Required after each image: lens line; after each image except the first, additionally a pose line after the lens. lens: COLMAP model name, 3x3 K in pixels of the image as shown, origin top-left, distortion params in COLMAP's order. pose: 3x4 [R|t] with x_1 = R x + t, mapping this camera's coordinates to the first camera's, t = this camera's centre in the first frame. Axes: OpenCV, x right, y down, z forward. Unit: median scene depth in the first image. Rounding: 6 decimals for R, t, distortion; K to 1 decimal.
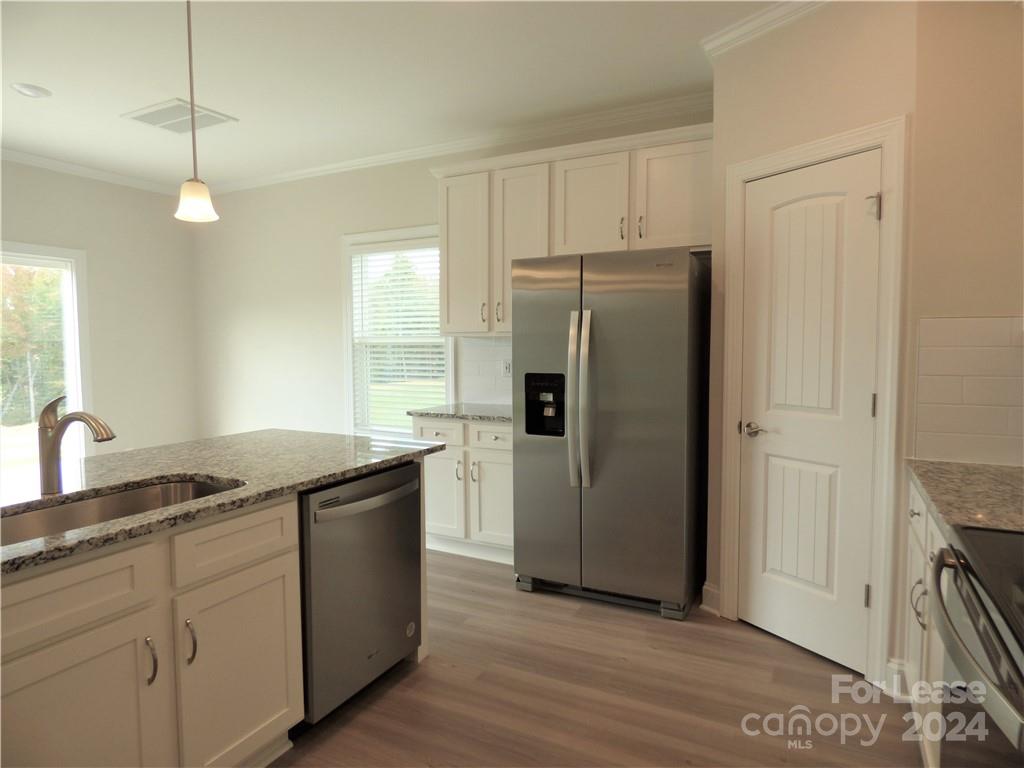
lens RADIAL K [[615.3, 0, 511.6], [0, 615.3, 379.8], [0, 0, 1]] dist [-0.004472, -0.007738]
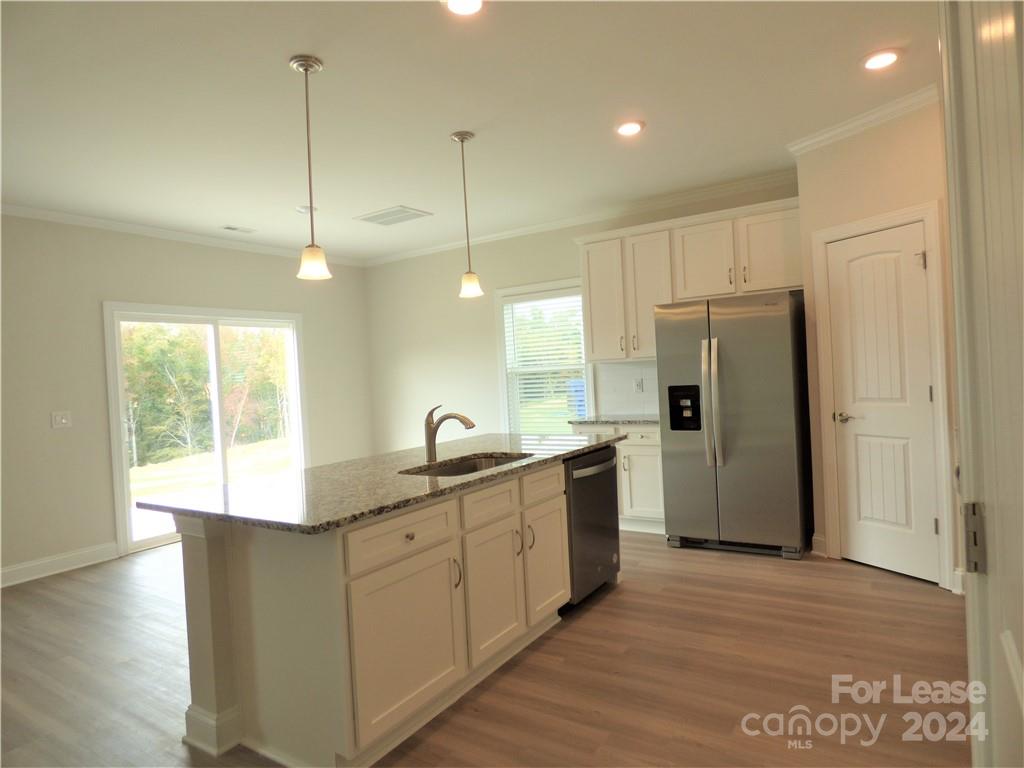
lens RADIAL K [[615.3, 0, 508.4], [0, 615.3, 382.1], [0, 0, 1]] dist [-0.004472, -0.007738]
pose [[0.993529, -0.048097, -0.102897, -0.199096], [0.043602, 0.998013, -0.045491, 0.027923], [0.104881, 0.040710, 0.993651, -0.429261]]
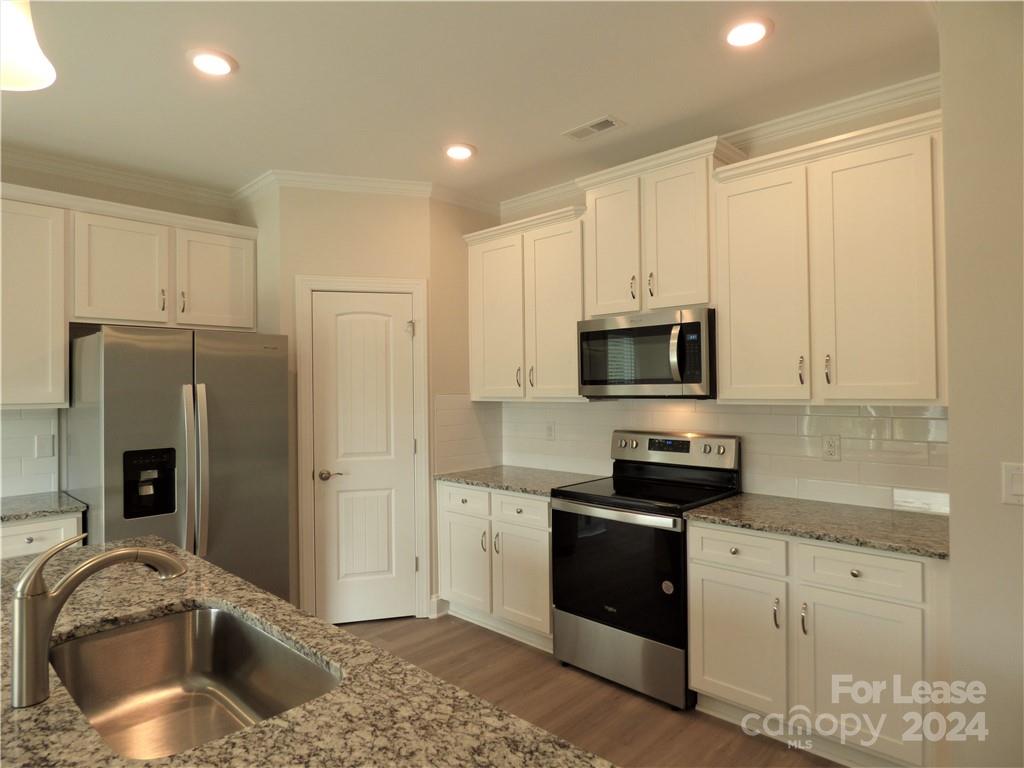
lens RADIAL K [[615.3, 0, 515.3], [0, 615.3, 382.8], [0, 0, 1]] dist [-0.004472, -0.007738]
pose [[0.281732, 0.005998, 0.959474, -0.707147], [0.068294, 0.997319, -0.026288, -0.050958], [-0.957060, 0.072932, 0.280567, 0.196944]]
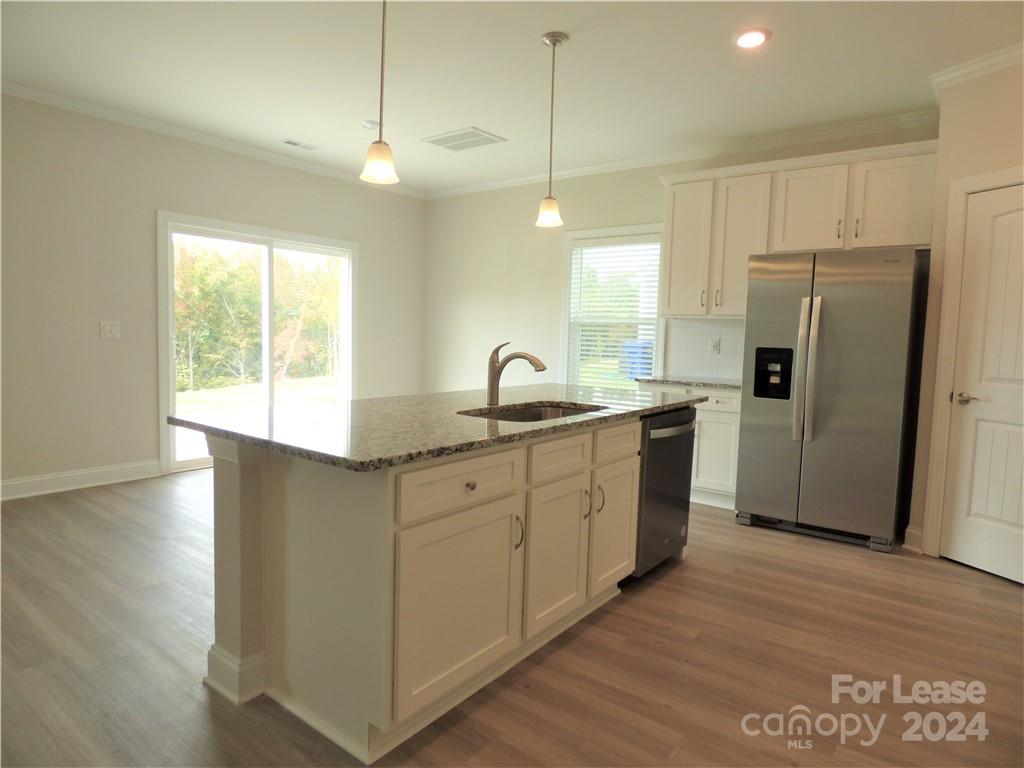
lens RADIAL K [[615.3, 0, 509.3], [0, 615.3, 379.5], [0, 0, 1]] dist [-0.004472, -0.007738]
pose [[0.983670, 0.044899, -0.174290, -0.256617], [-0.042032, 0.998914, 0.020107, 0.051204], [0.175004, -0.012453, 0.984489, -0.314093]]
